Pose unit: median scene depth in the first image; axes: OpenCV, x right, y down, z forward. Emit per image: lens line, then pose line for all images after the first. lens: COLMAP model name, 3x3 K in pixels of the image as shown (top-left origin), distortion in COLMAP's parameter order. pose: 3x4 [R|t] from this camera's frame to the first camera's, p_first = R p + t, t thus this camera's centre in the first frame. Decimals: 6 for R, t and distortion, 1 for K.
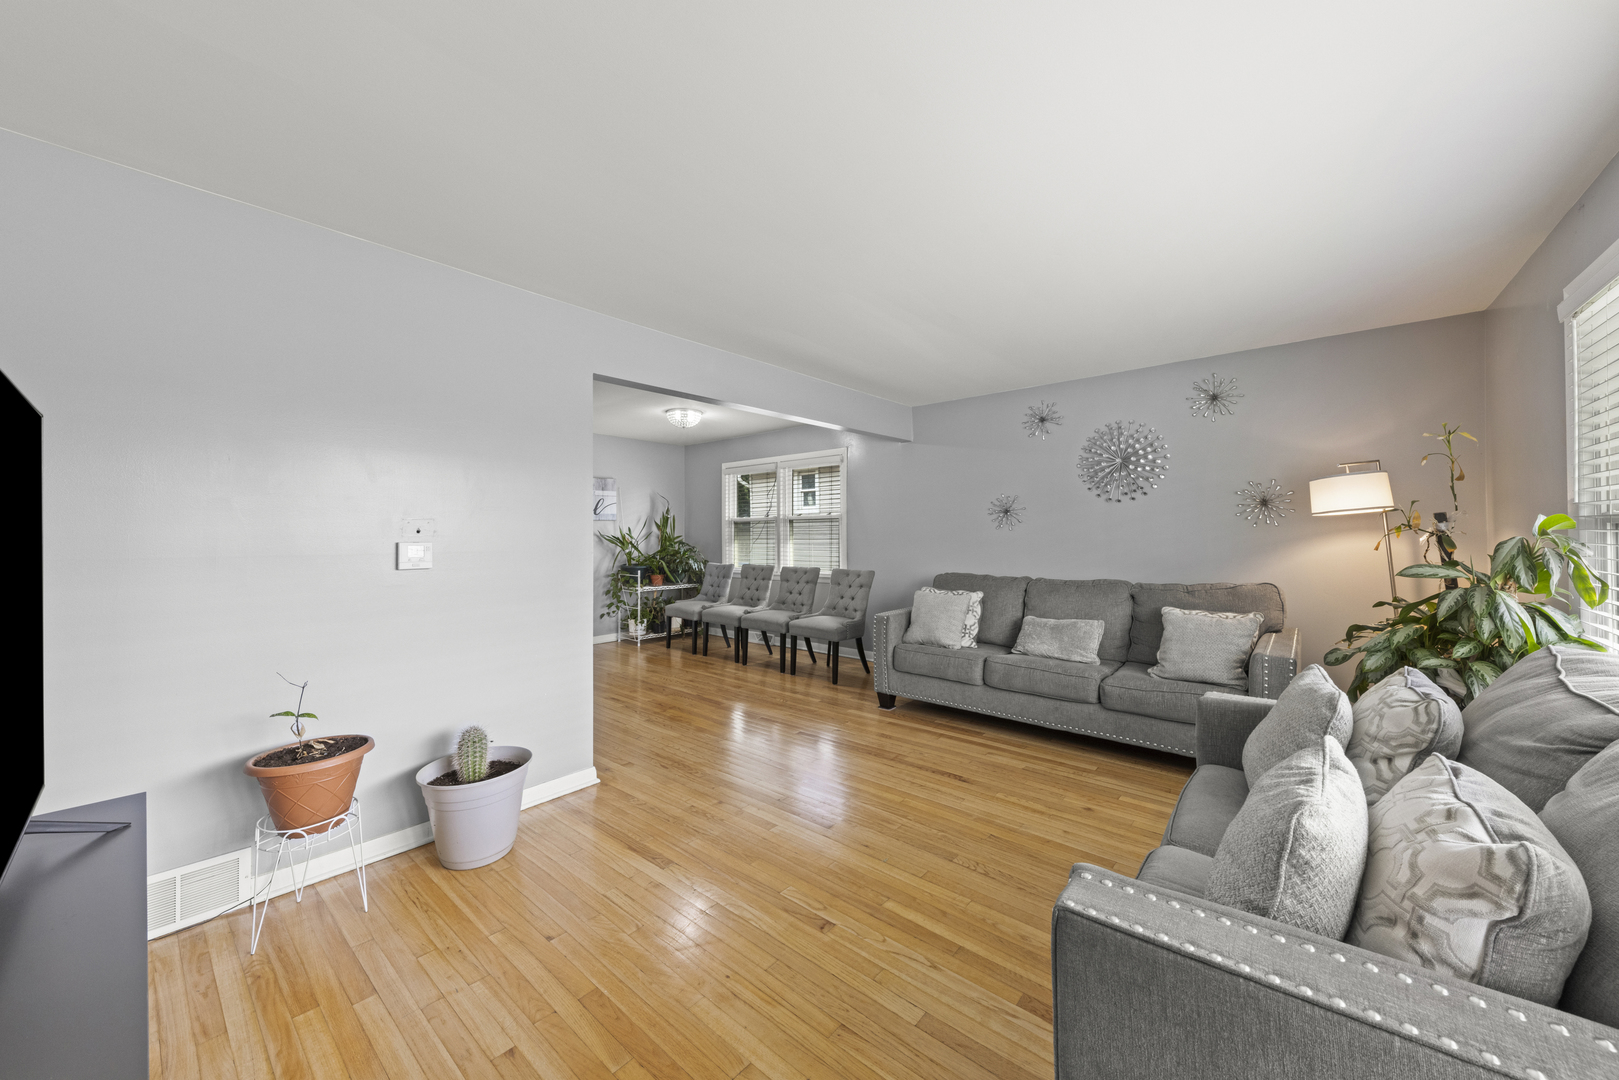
lens RADIAL K [[592.8, 0, 811.5], [0, 592.8, 532.7], [0, 0, 1]] dist [-0.009296, -0.001239]
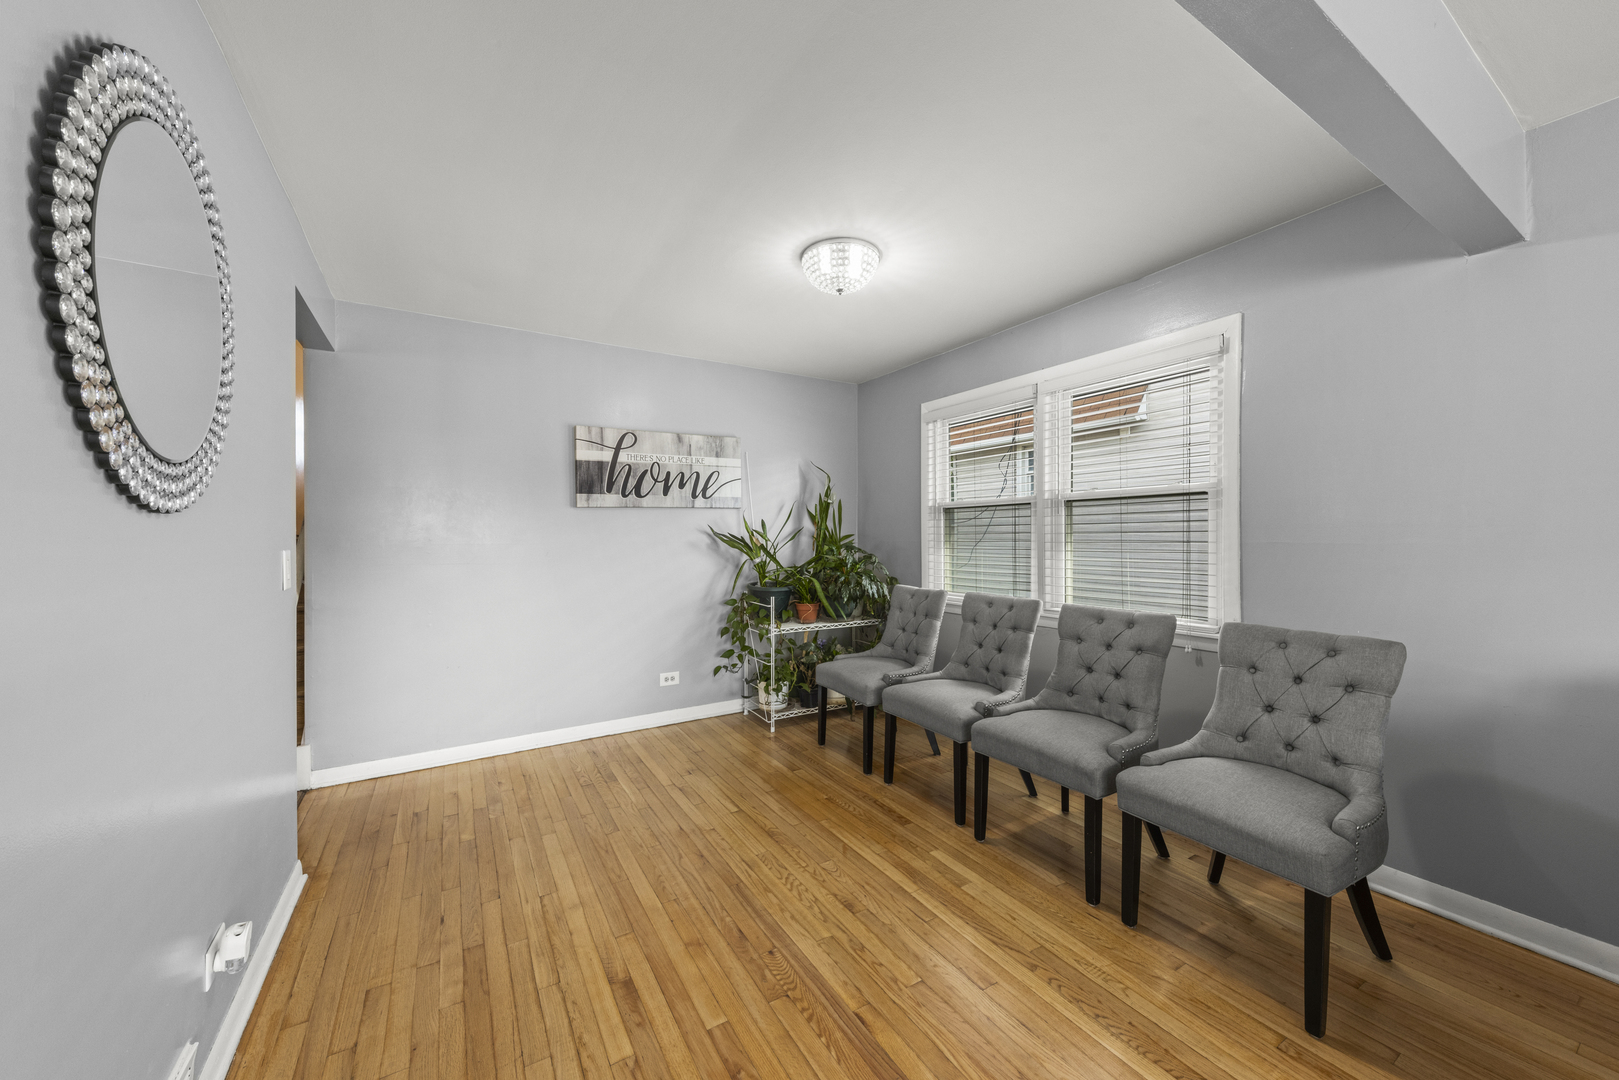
lens RADIAL K [[592.8, 0, 805.4], [0, 592.8, 546.0], [0, 0, 1]] dist [-0.009296, -0.001239]
pose [[0.945651, 0.006871, -0.325110, -0.087784], [0.000870, 0.999720, 0.023658, 0.003110], [0.325181, -0.022656, 0.945380, 0.523860]]
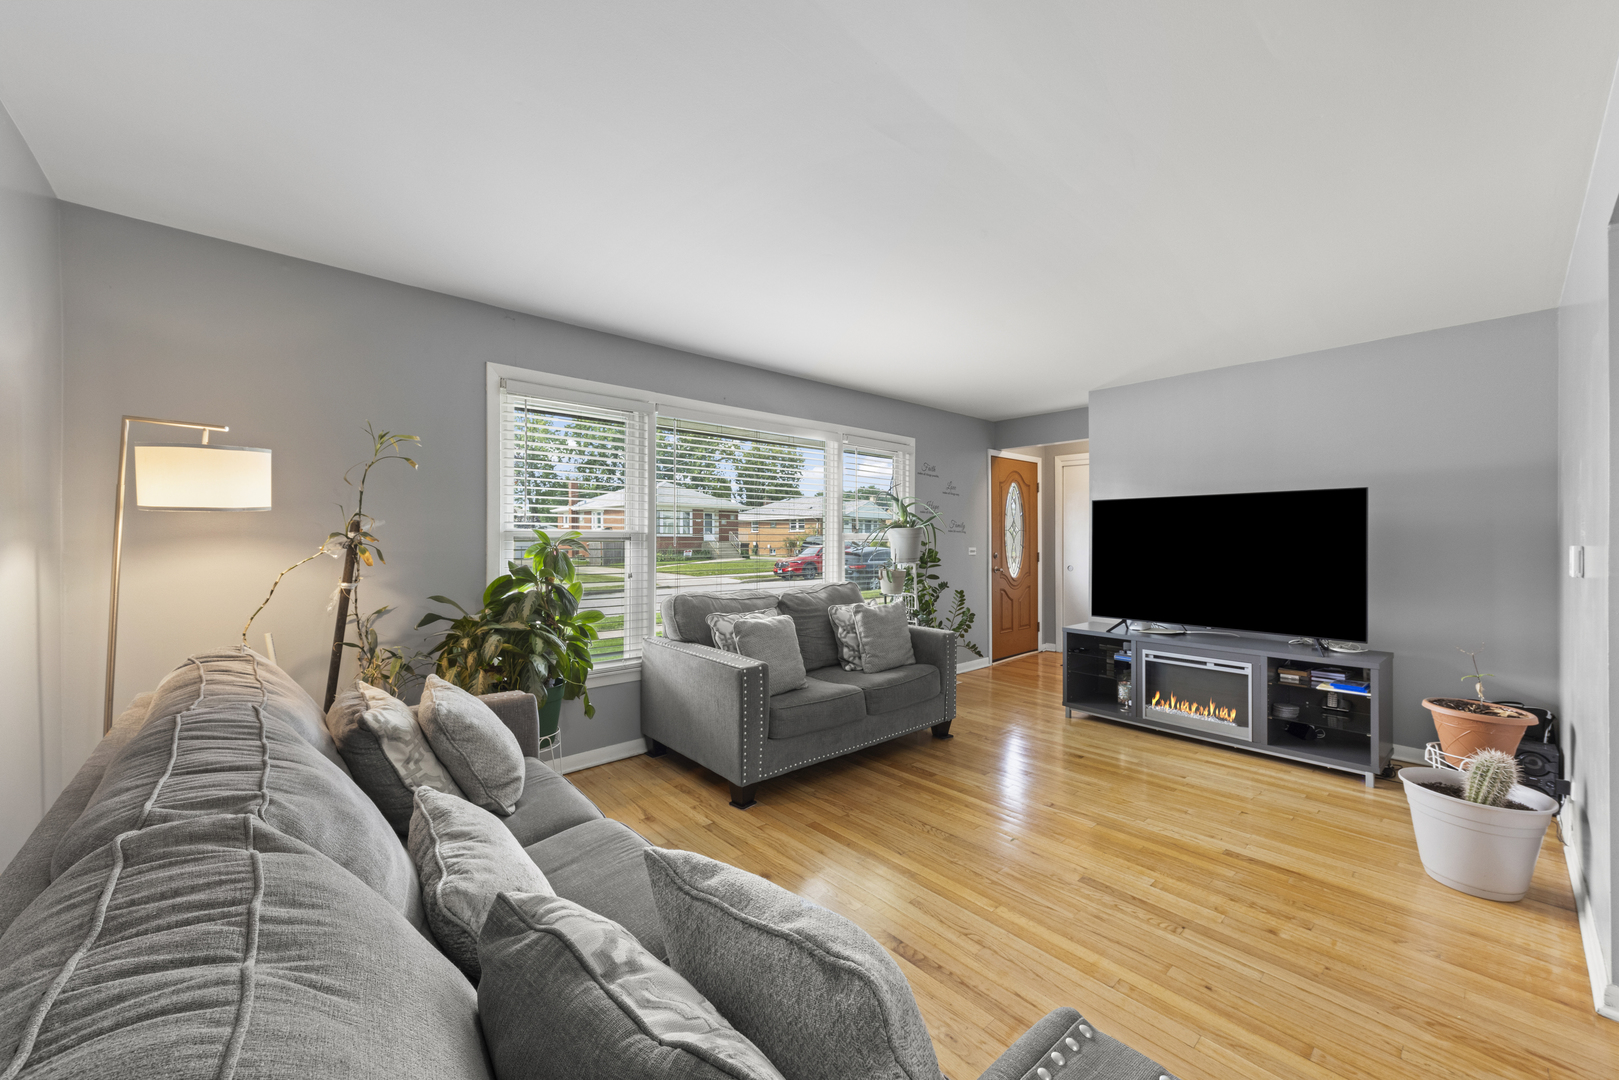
lens RADIAL K [[623.3, 0, 803.1], [0, 623.3, 541.3], [0, 0, 1]] dist [-0.003259, -0.001576]
pose [[-0.988269, 0.008853, 0.152467, 0.118669], [0.007725, 0.999938, -0.007991, 0.002723], [-0.152528, -0.006719, -0.988276, 0.793174]]
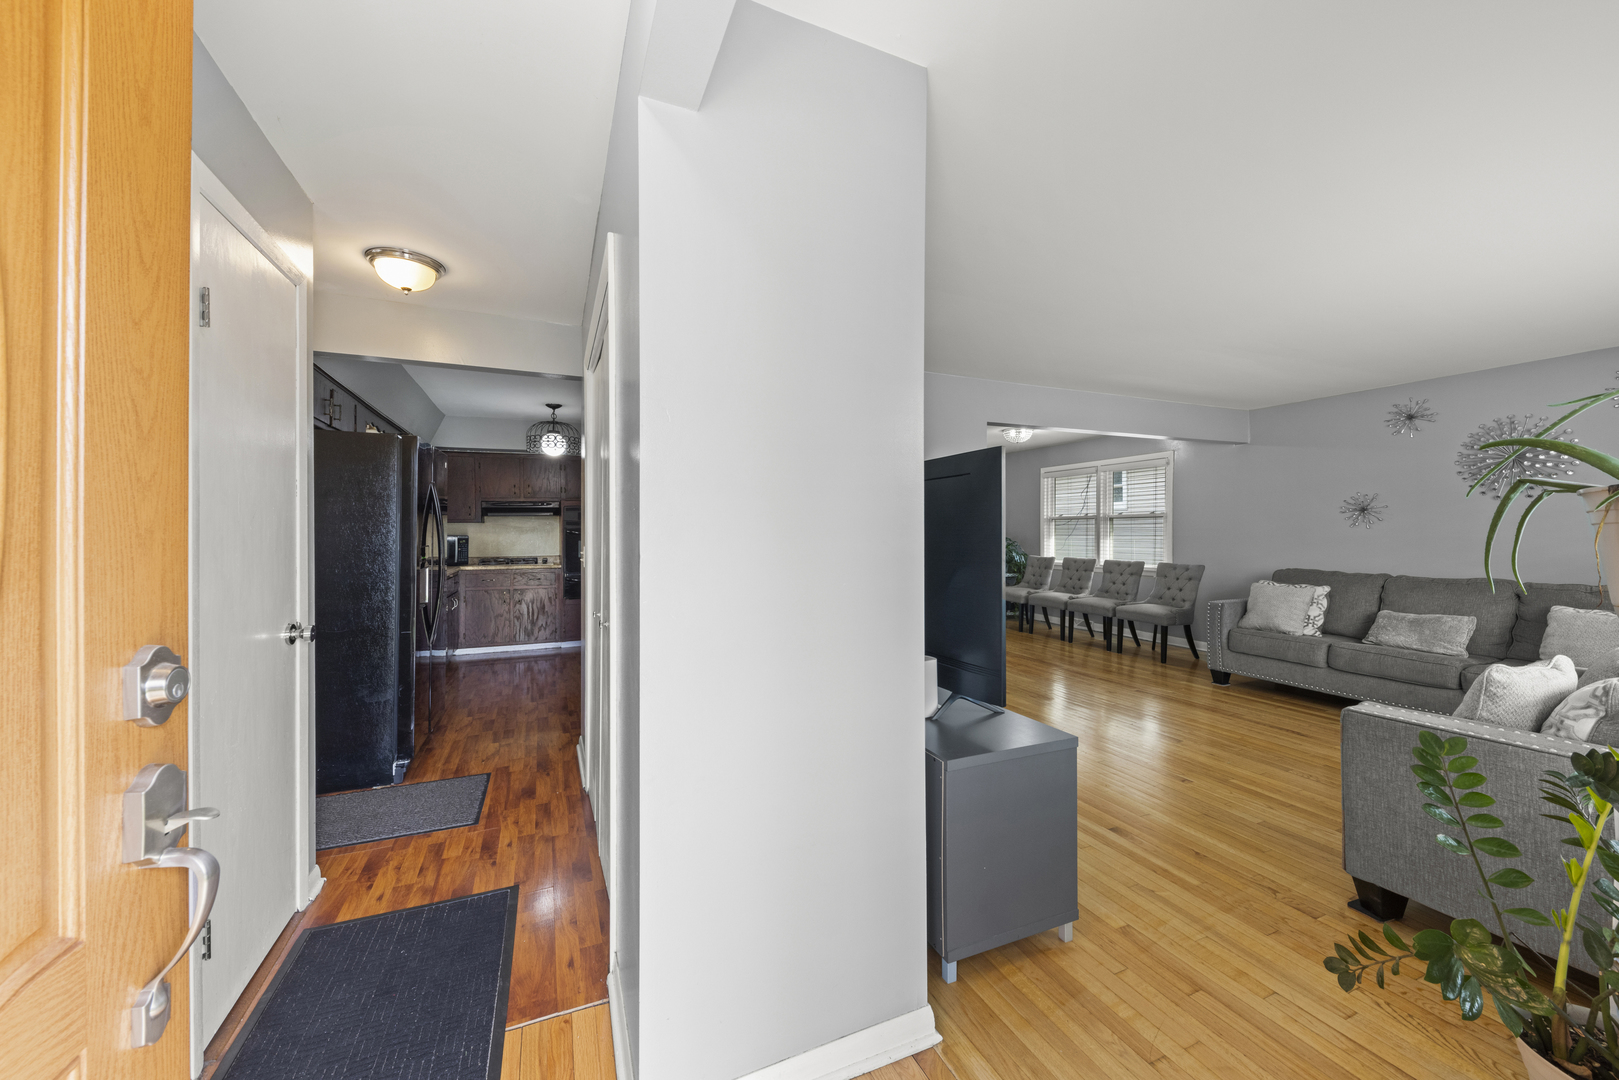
lens RADIAL K [[592.8, 0, 796.8], [0, 592.8, 533.0], [0, 0, 1]] dist [-0.009296, -0.001239]
pose [[0.888656, 0.006373, -0.458529, -0.054481], [-0.002236, 0.999952, 0.009563, -0.002954], [0.458568, -0.007473, 0.888628, -0.261146]]
